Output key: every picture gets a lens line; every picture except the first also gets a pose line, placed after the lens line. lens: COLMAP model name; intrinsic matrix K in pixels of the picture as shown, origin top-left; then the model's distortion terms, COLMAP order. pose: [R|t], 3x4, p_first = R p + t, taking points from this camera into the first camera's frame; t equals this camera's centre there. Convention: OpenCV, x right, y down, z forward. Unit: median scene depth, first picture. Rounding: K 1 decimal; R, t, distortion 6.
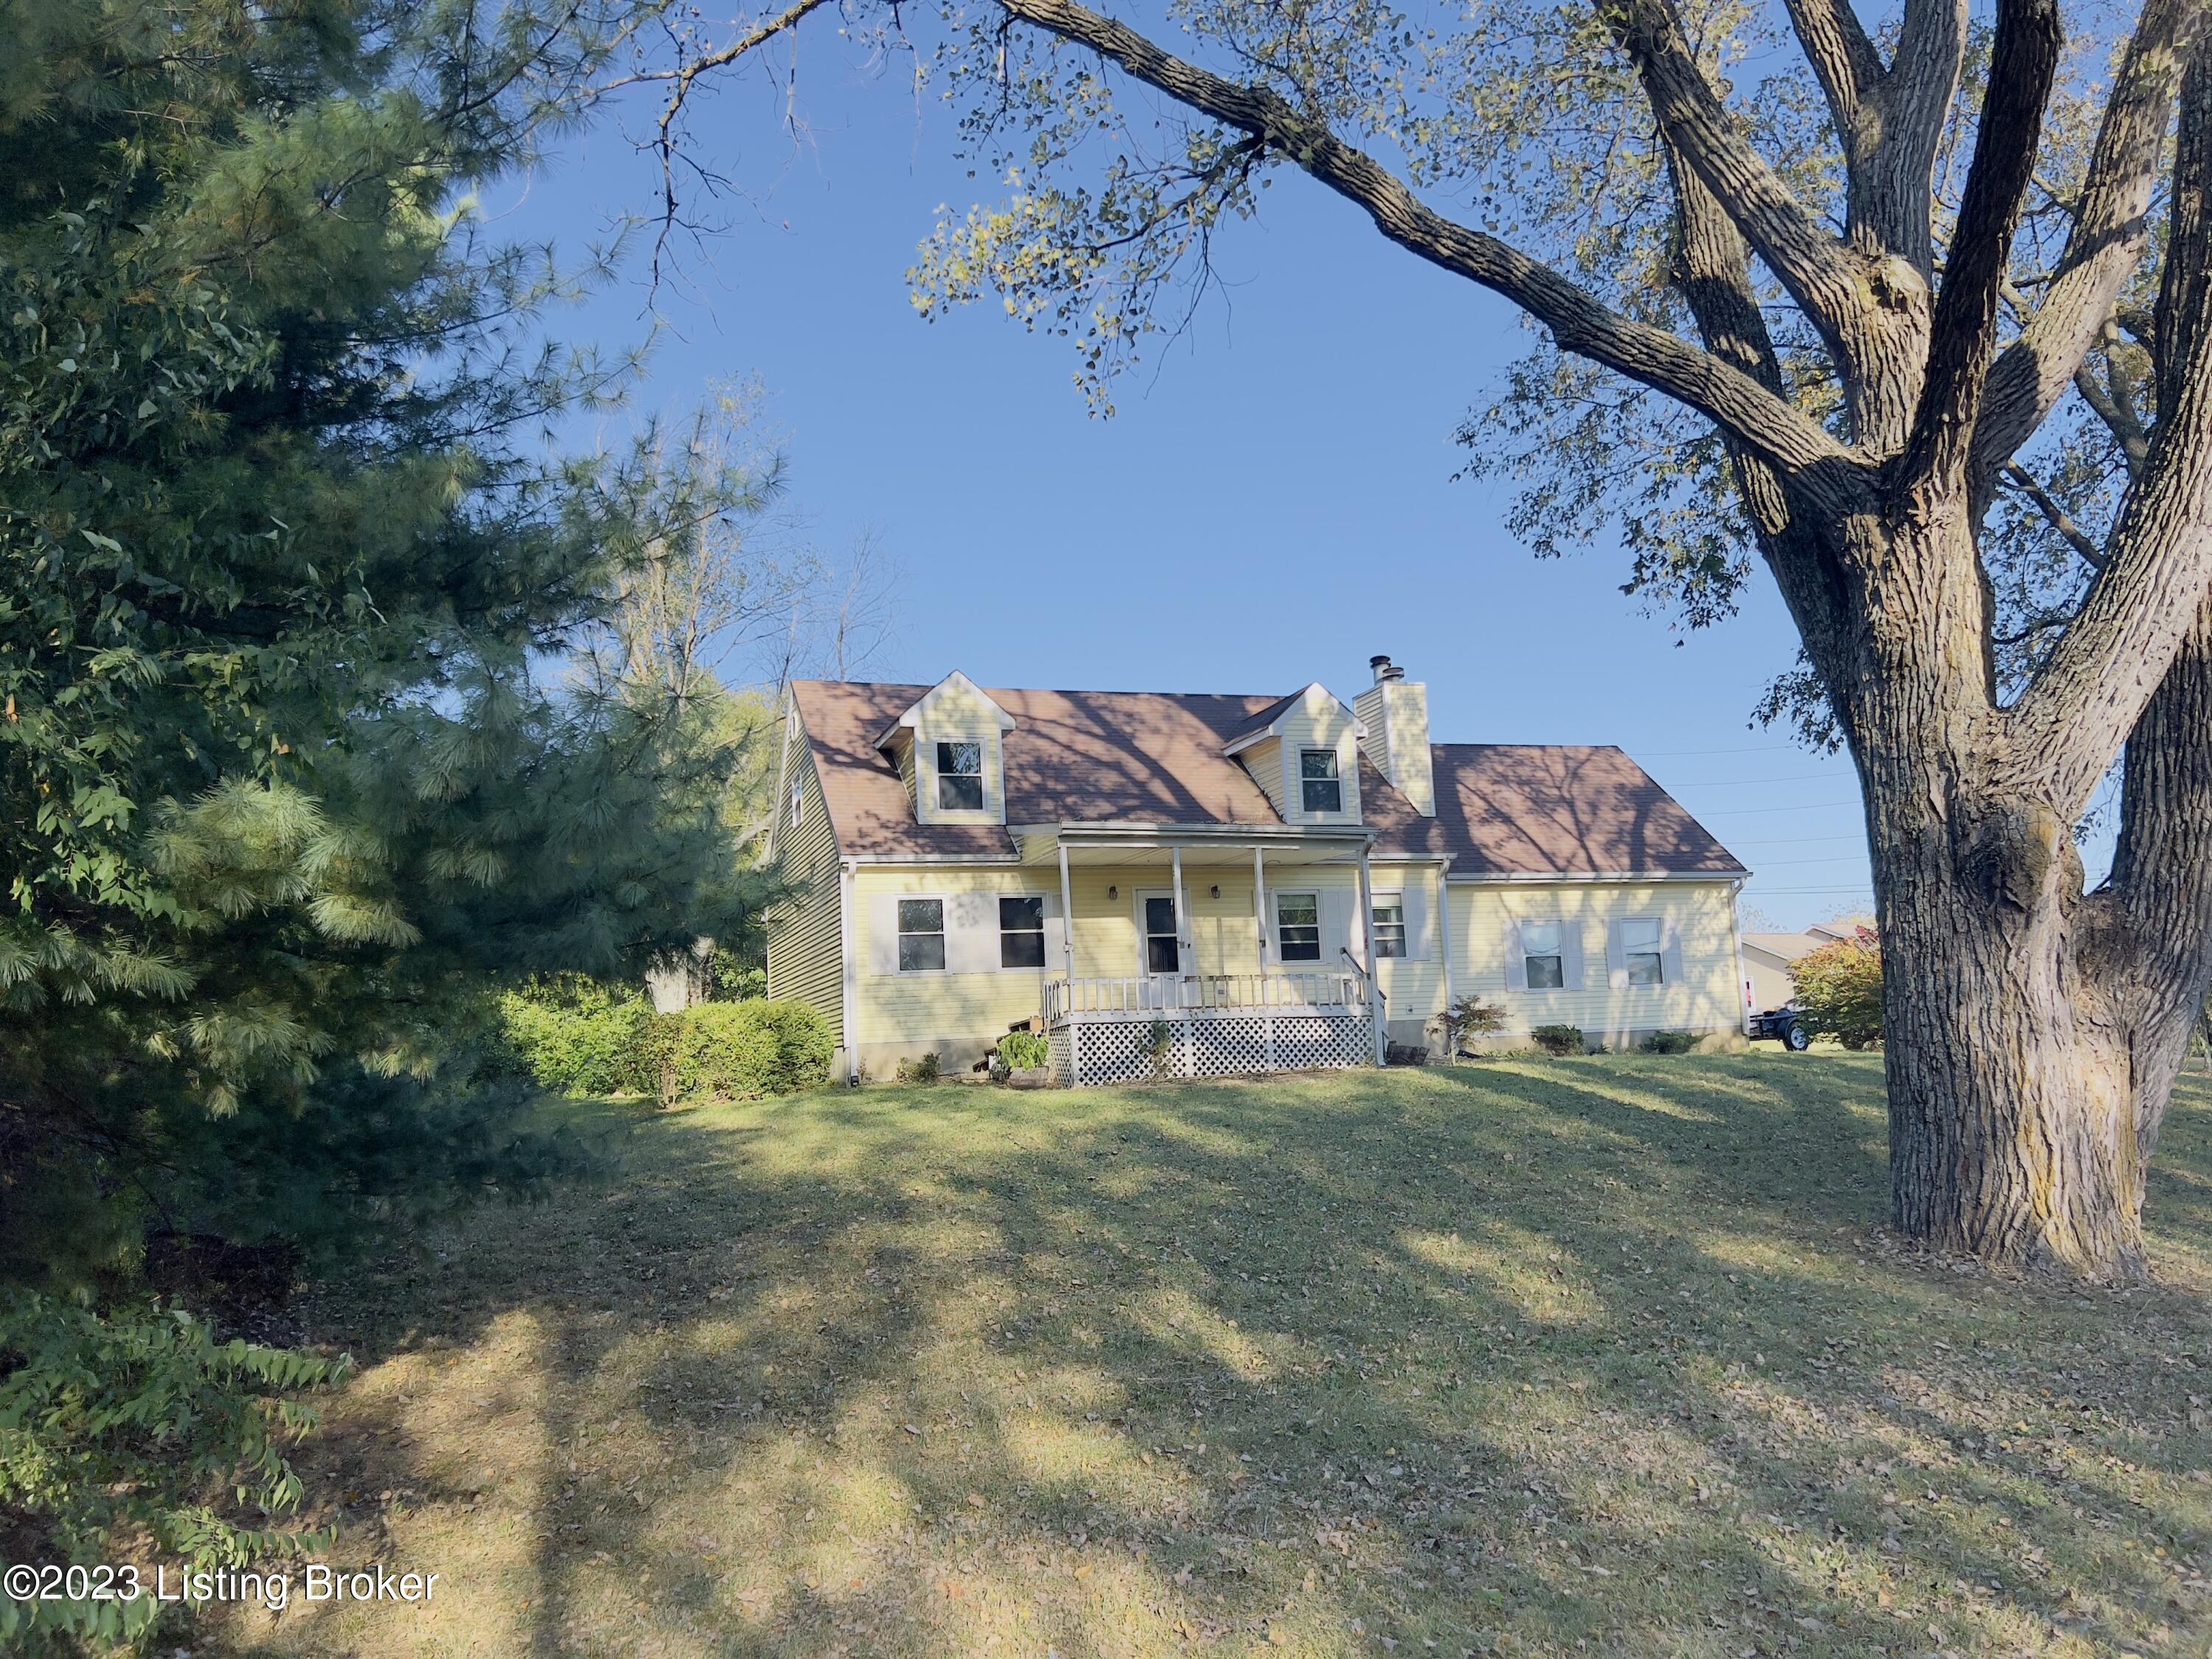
lens RADIAL K [[1638.1, 0, 1099.7], [0, 1638.1, 819.8], [0, 0, 1]] dist [0.041561, -0.003330]
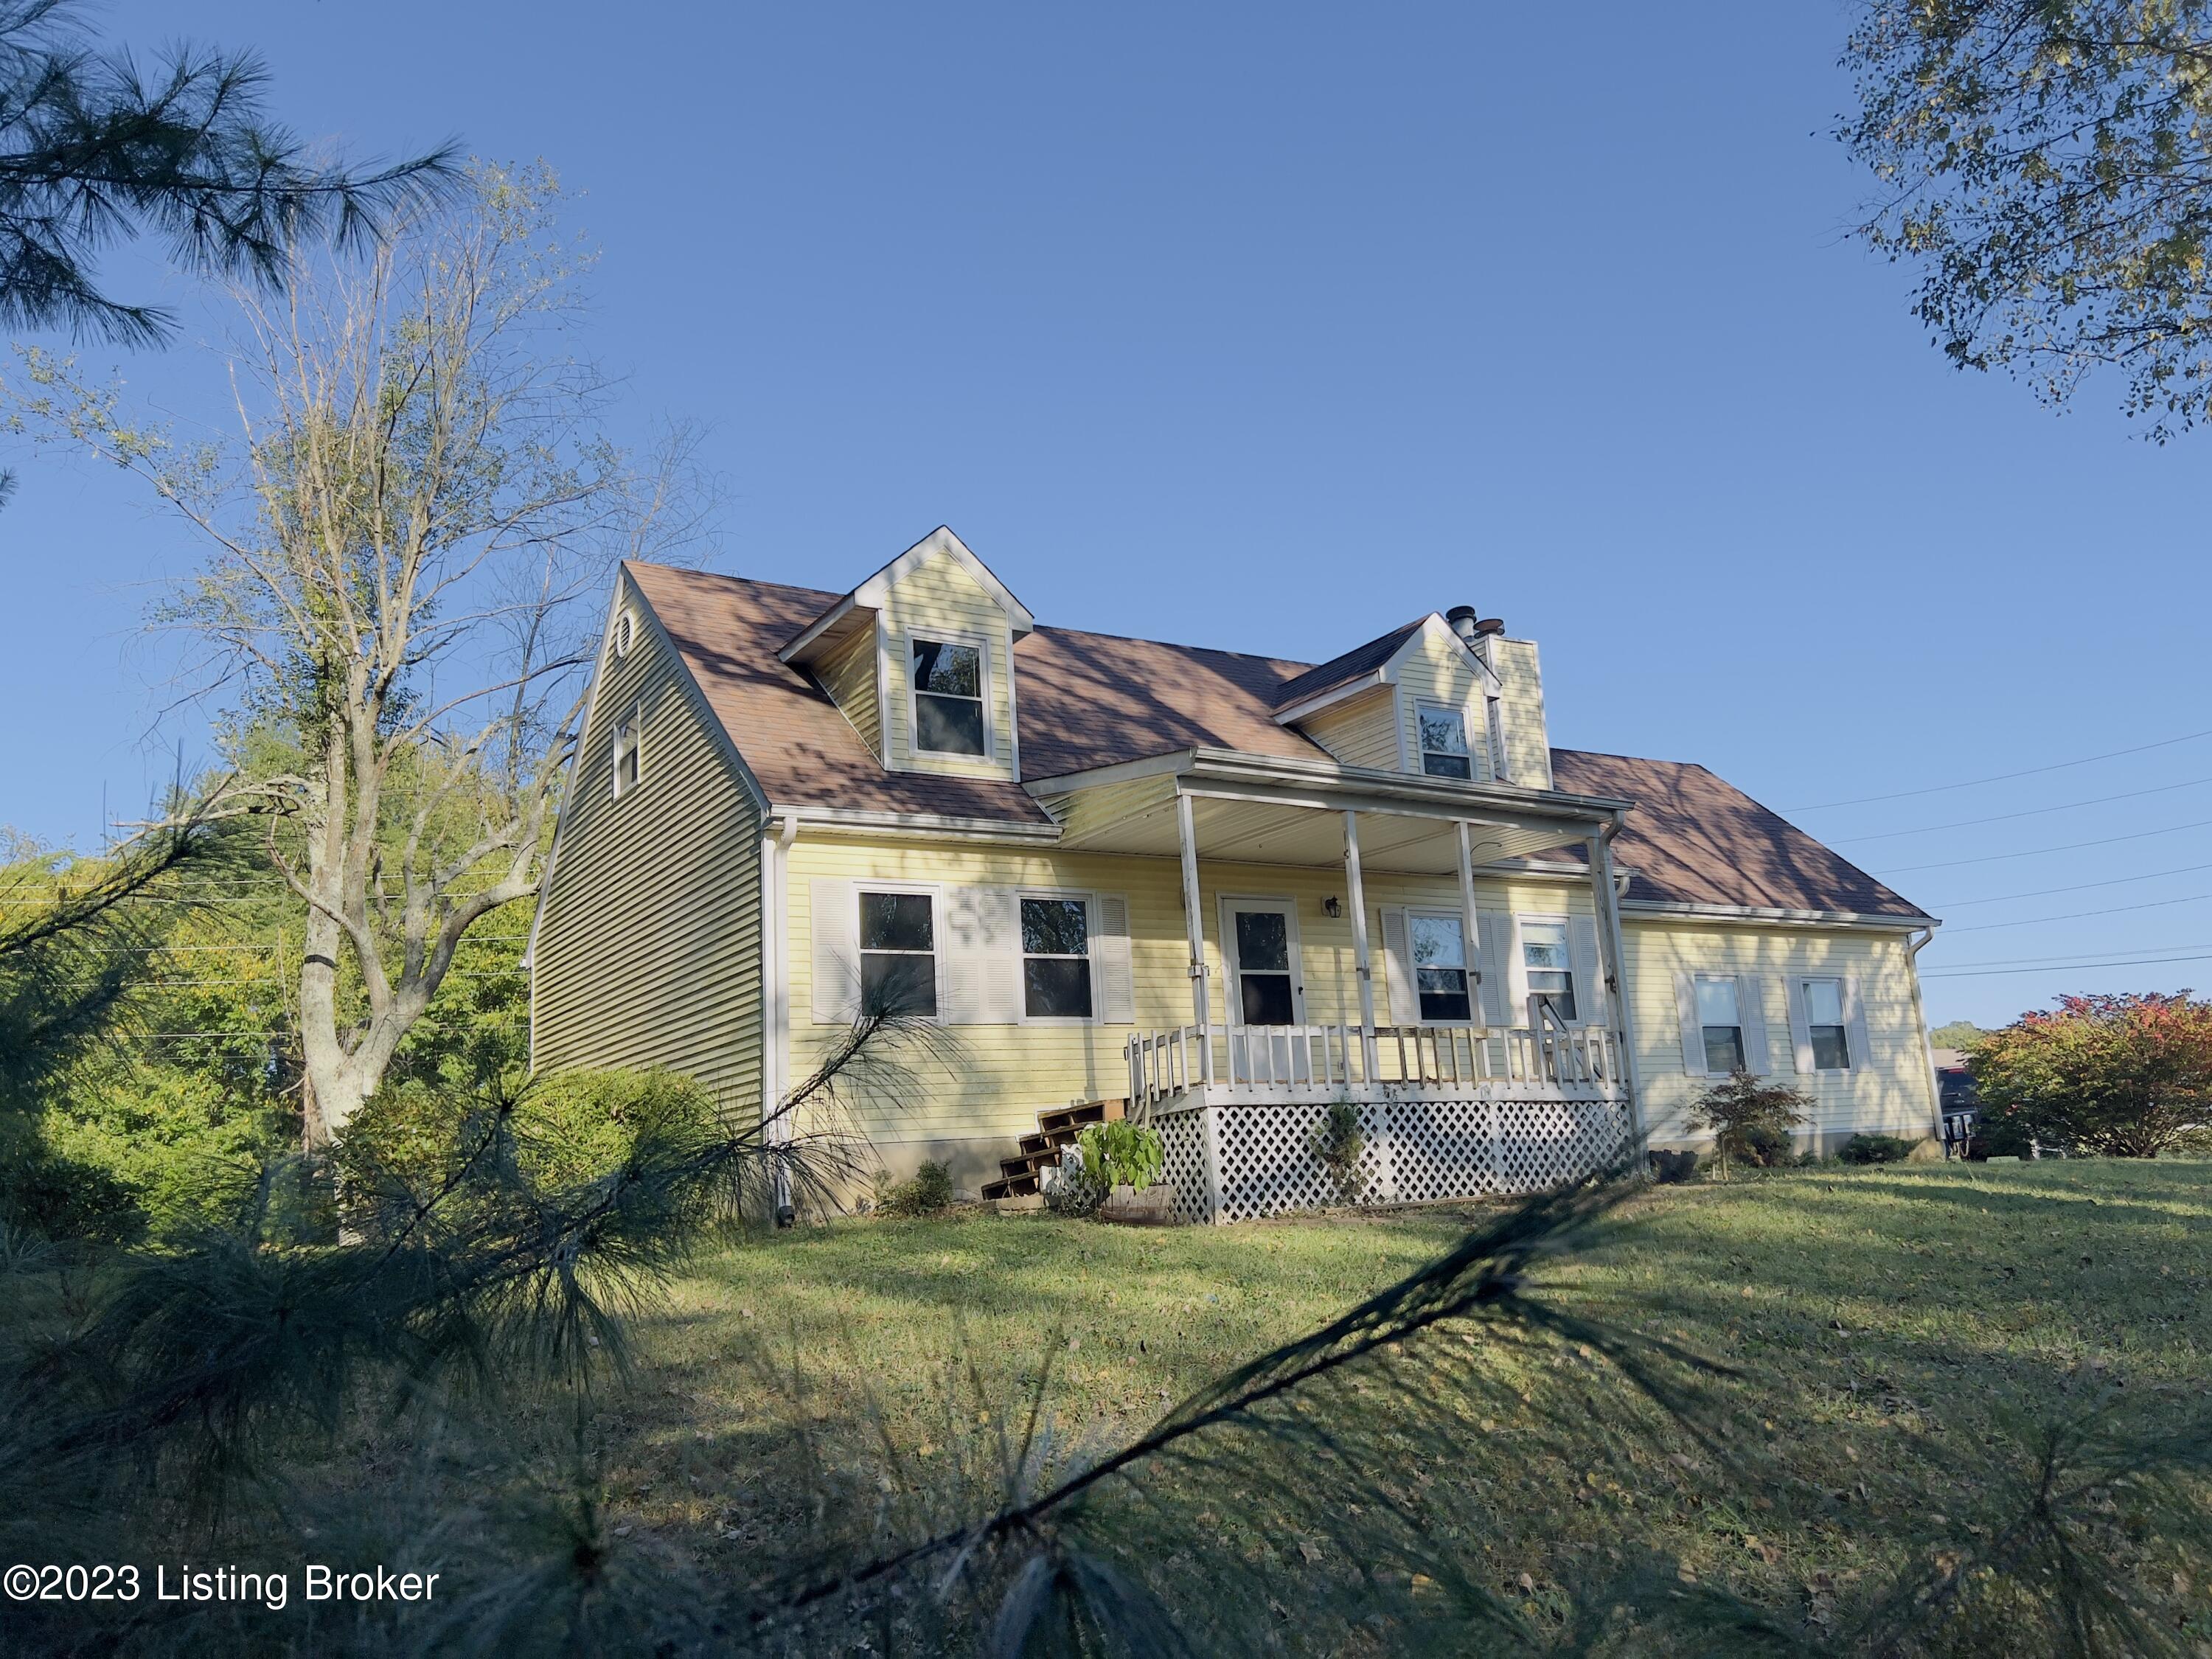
lens RADIAL K [[1638.1, 0, 1115.2], [0, 1638.1, 840.3], [0, 0, 1]] dist [0.041561, -0.003330]
pose [[0.975233, 0.037480, 0.217983, -0.151973], [-0.022708, 0.997297, -0.069883, 0.064568], [-0.220013, 0.063202, 0.973447, 0.399829]]
